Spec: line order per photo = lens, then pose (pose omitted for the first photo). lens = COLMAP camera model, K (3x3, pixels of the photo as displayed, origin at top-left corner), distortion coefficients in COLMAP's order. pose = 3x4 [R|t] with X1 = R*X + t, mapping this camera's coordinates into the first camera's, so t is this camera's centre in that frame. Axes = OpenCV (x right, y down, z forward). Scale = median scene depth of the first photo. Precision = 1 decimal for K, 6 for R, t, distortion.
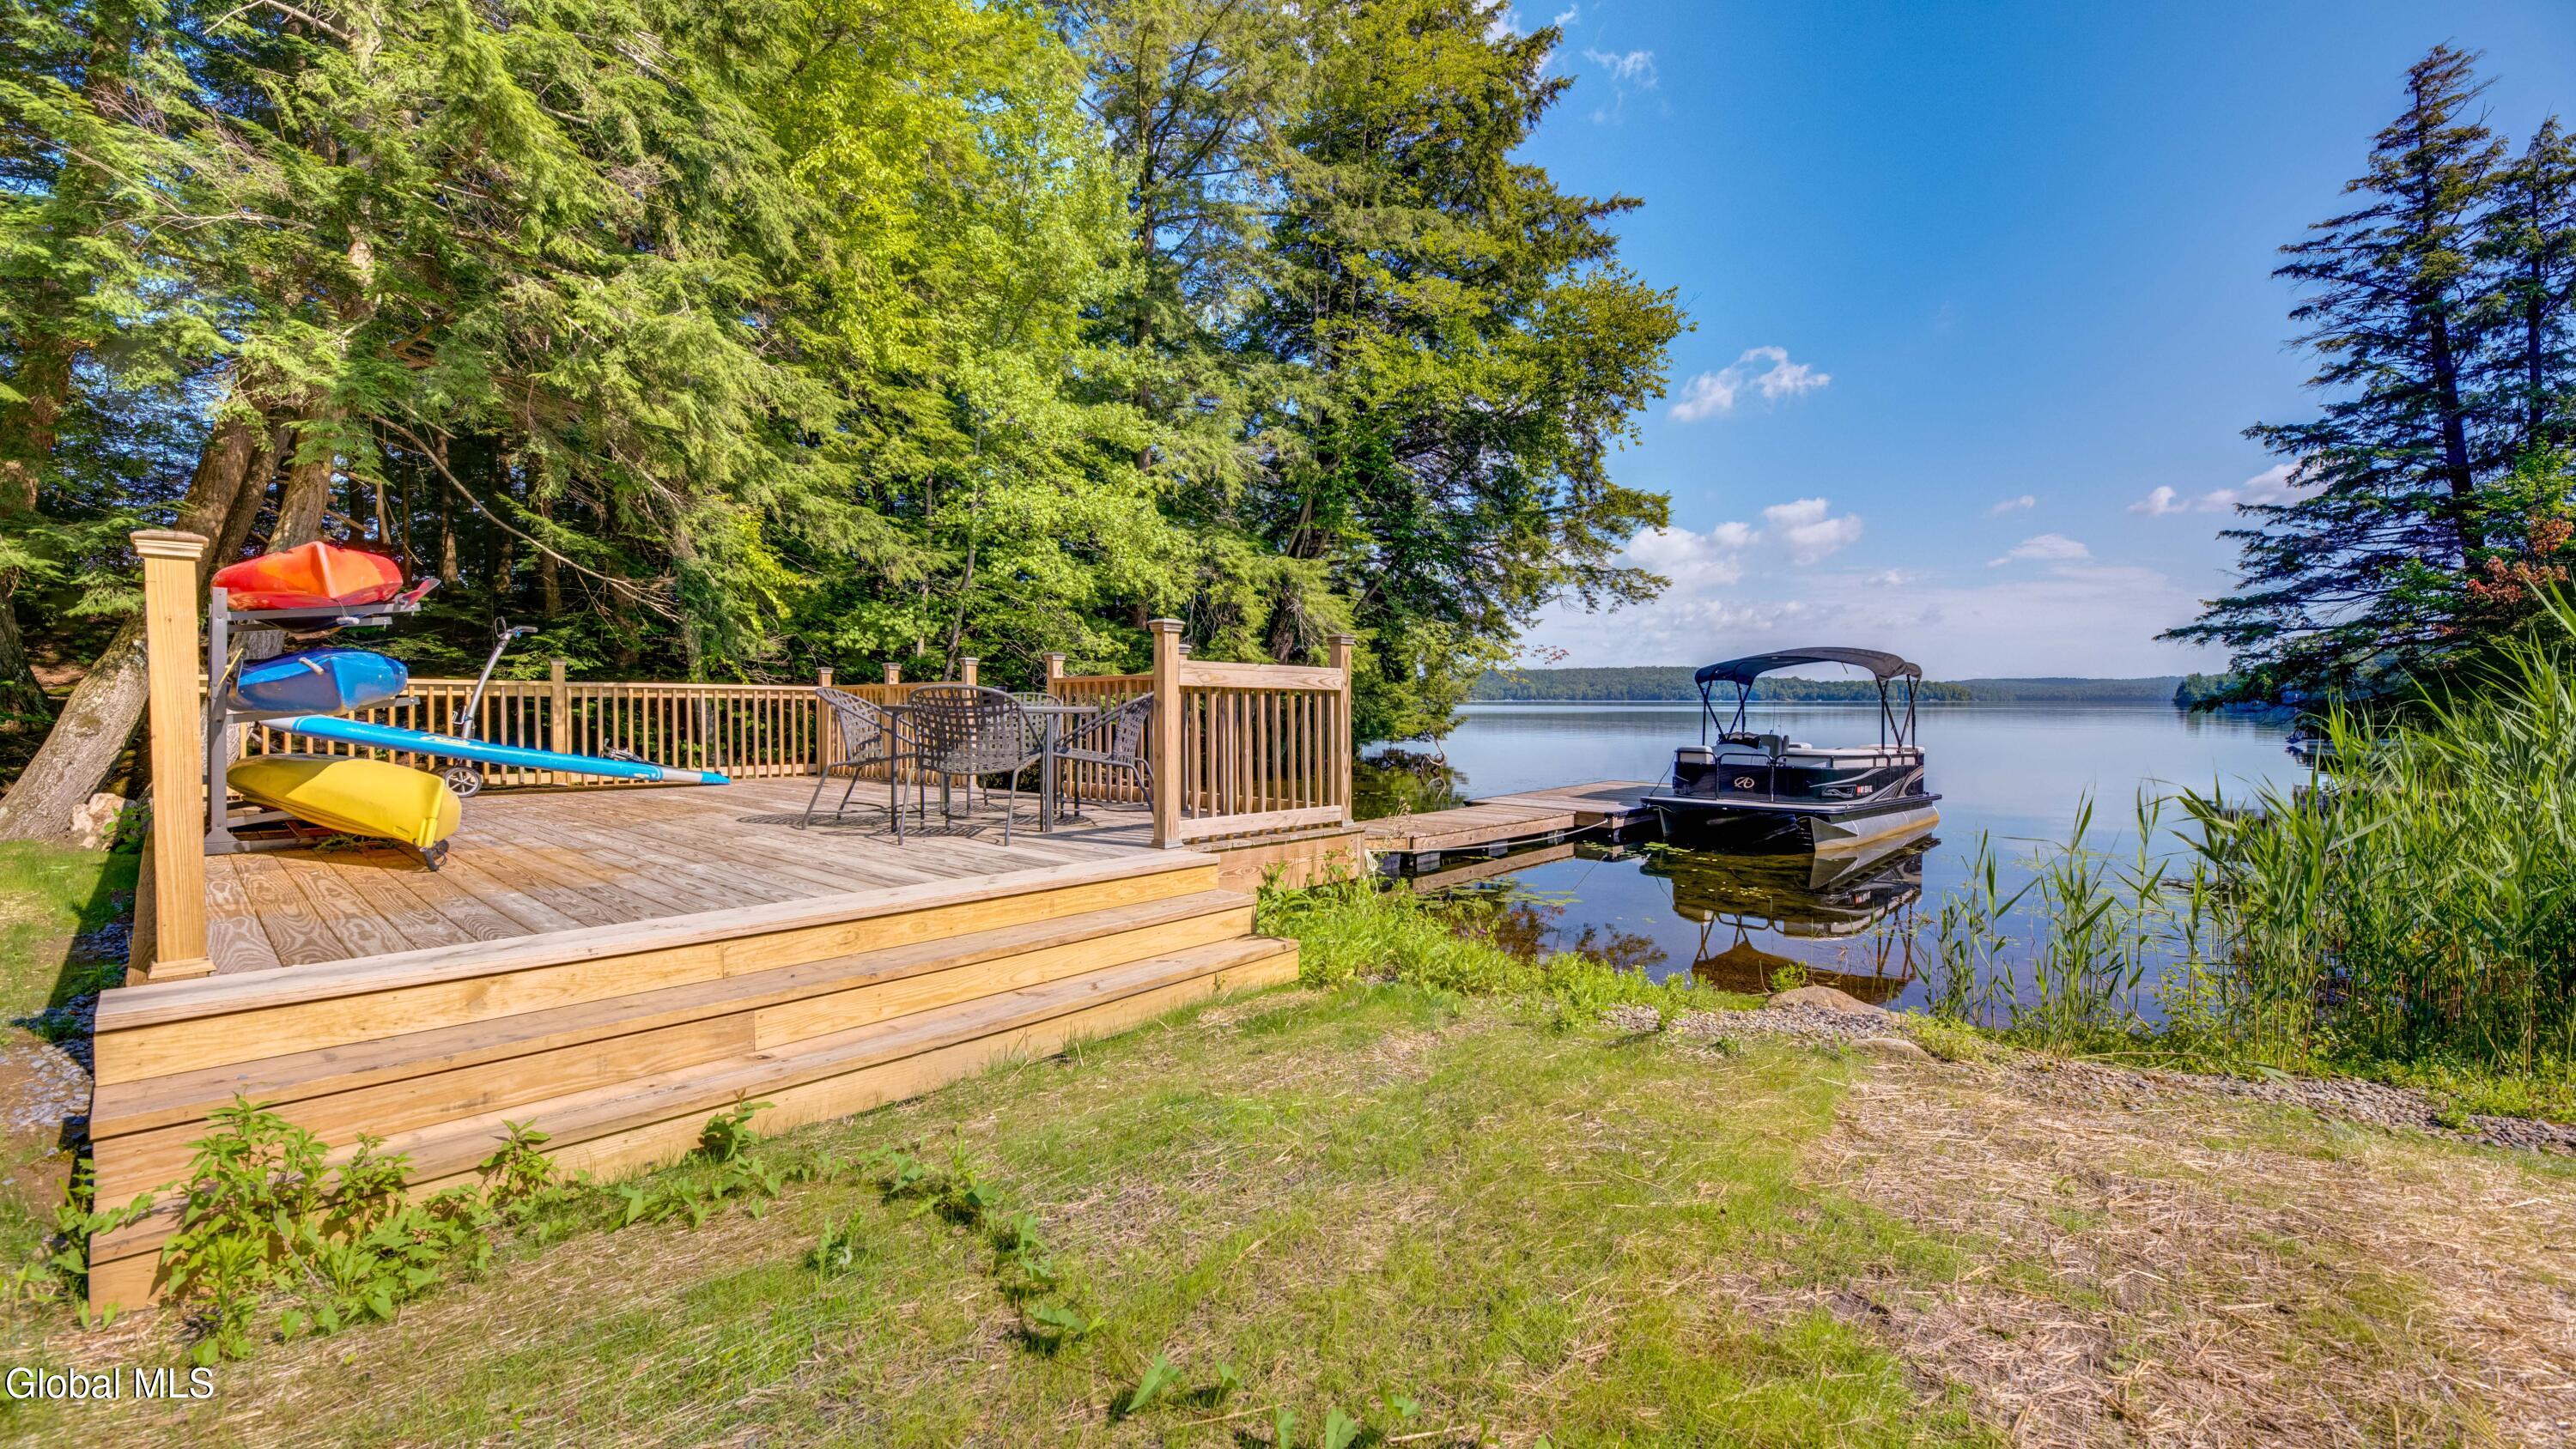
lens RADIAL K [[1056.0, 0, 1288.0], [0, 1056.0, 724.5], [0, 0, 1]] dist [0.001934, 0.000226]
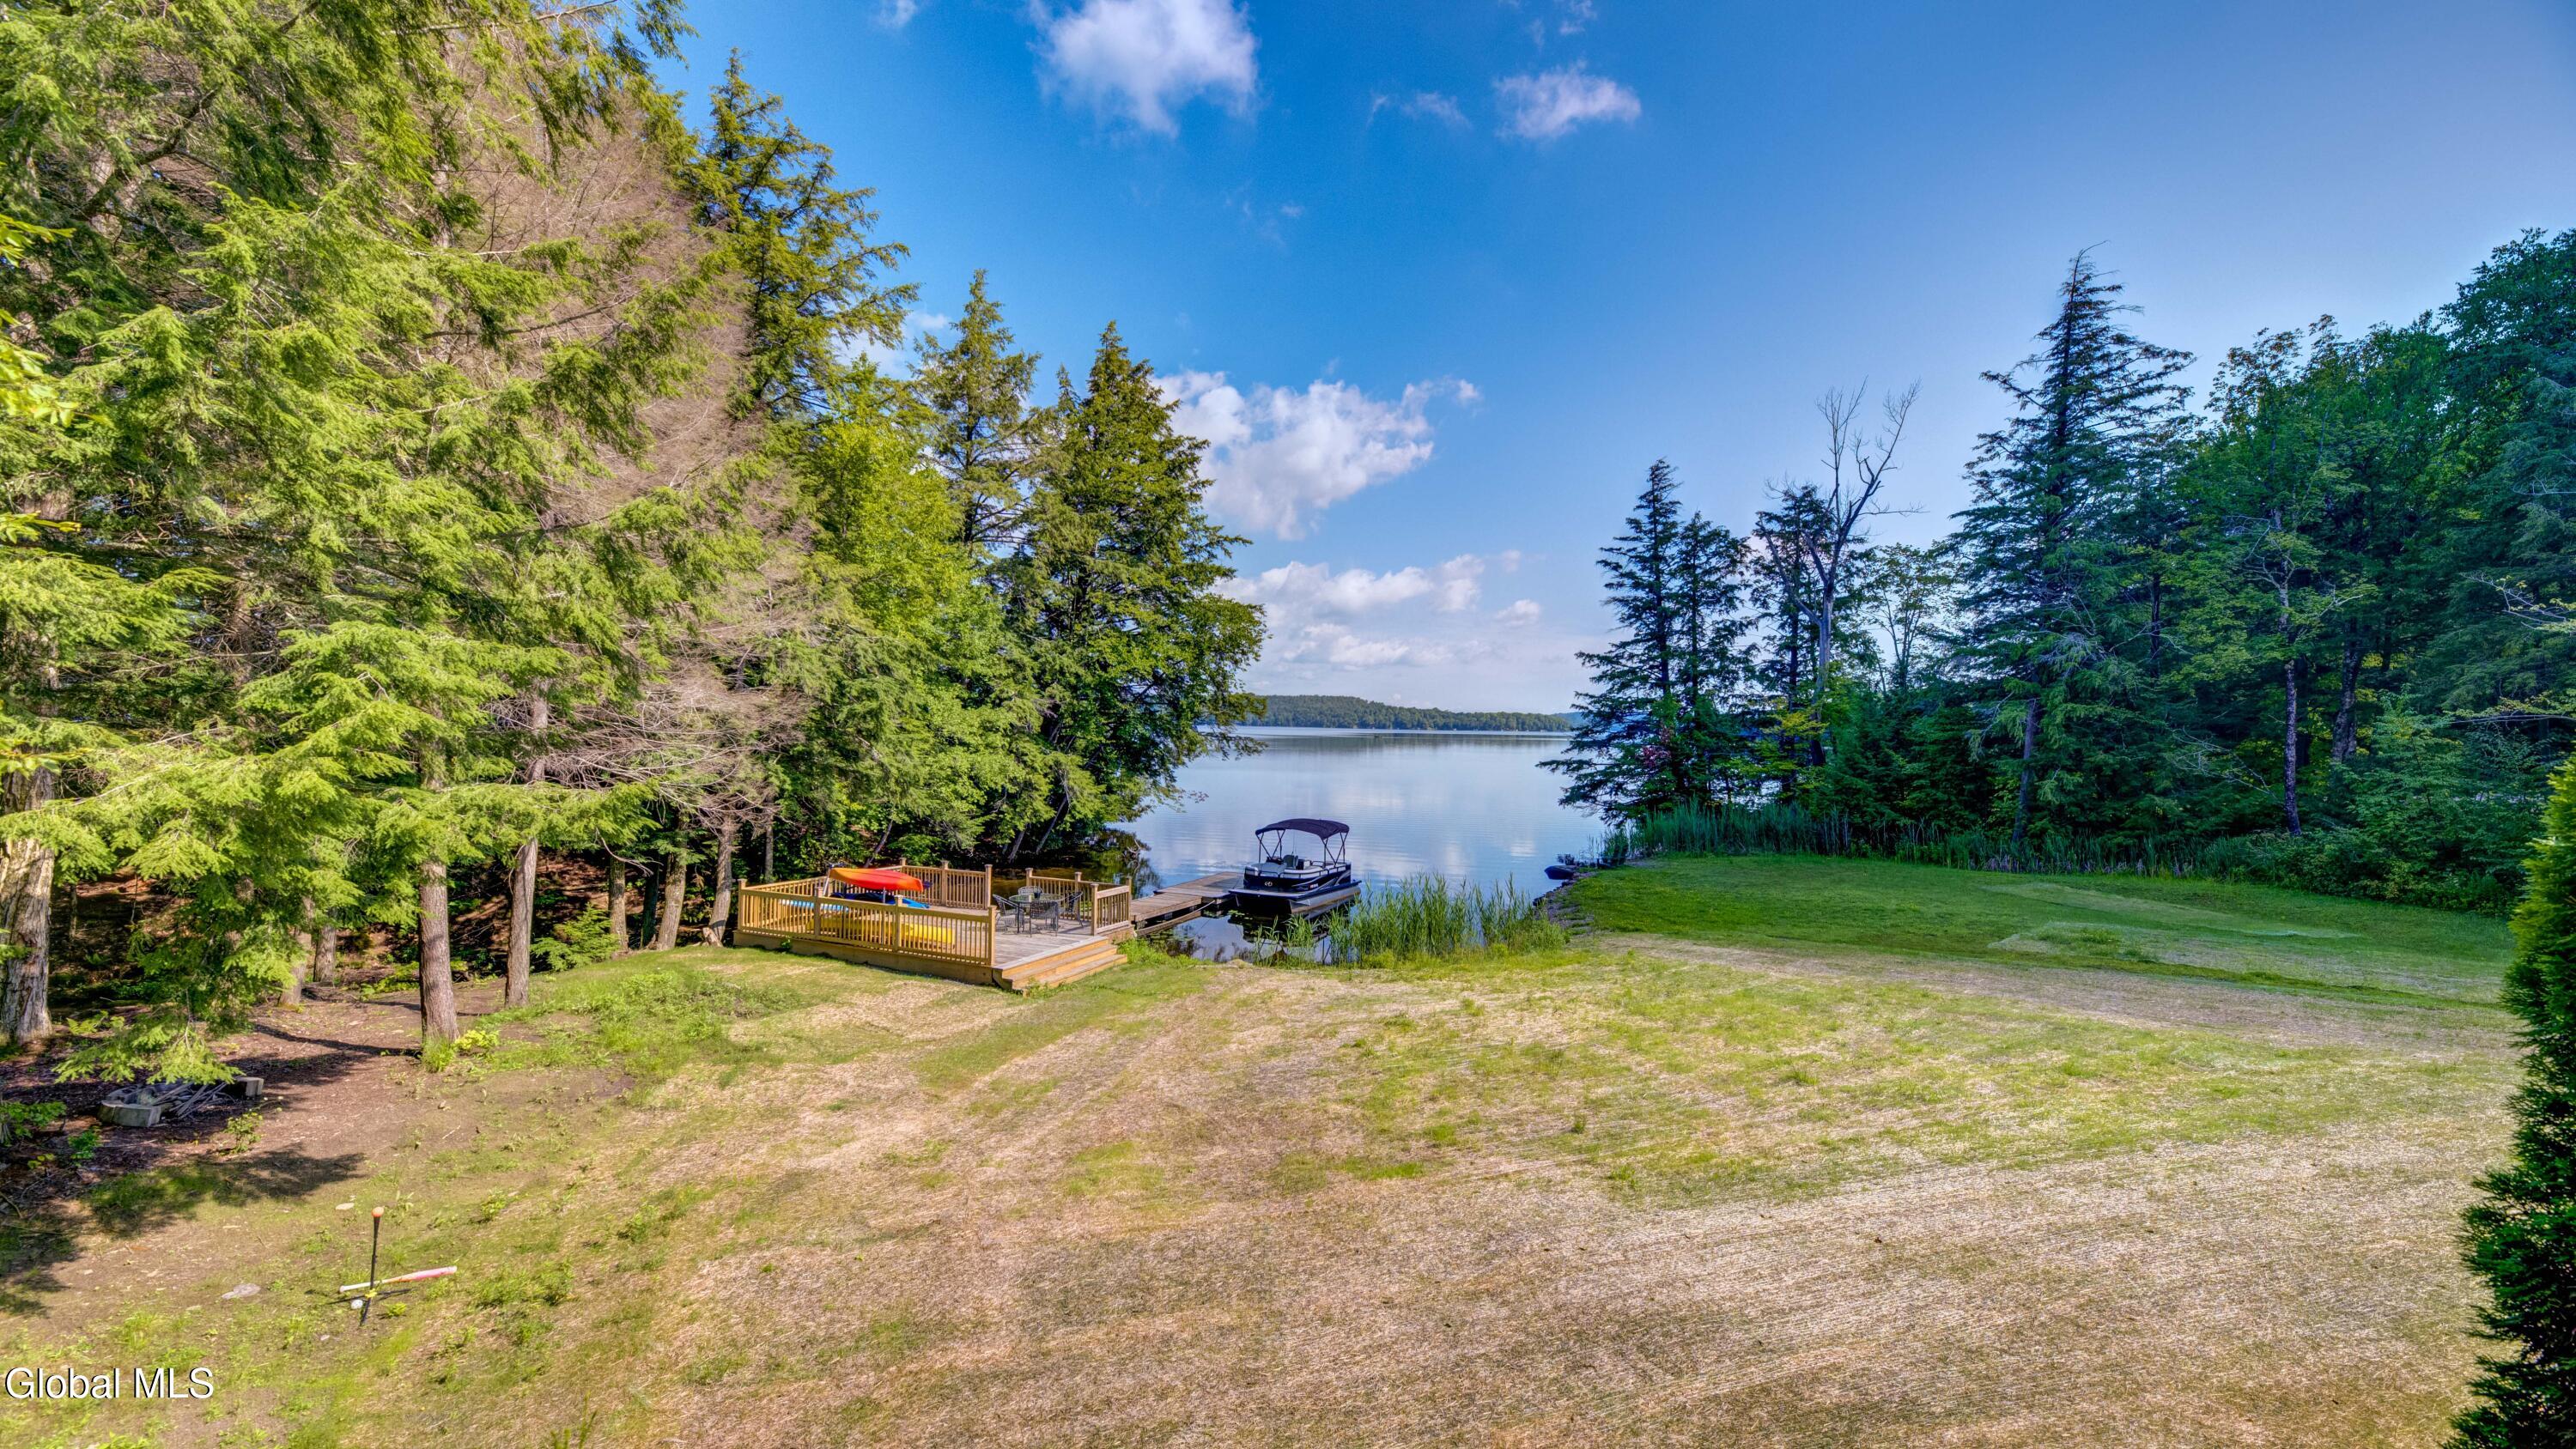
lens RADIAL K [[1056.0, 0, 1288.0], [0, 1056.0, 724.5], [0, 0, 1]] dist [0.001934, 0.000226]
pose [[0.953334, 0.014043, 0.301590, -0.179722], [-0.007761, 0.999727, -0.022017, -0.174041], [-0.301816, 0.018649, 0.953184, -0.902249]]
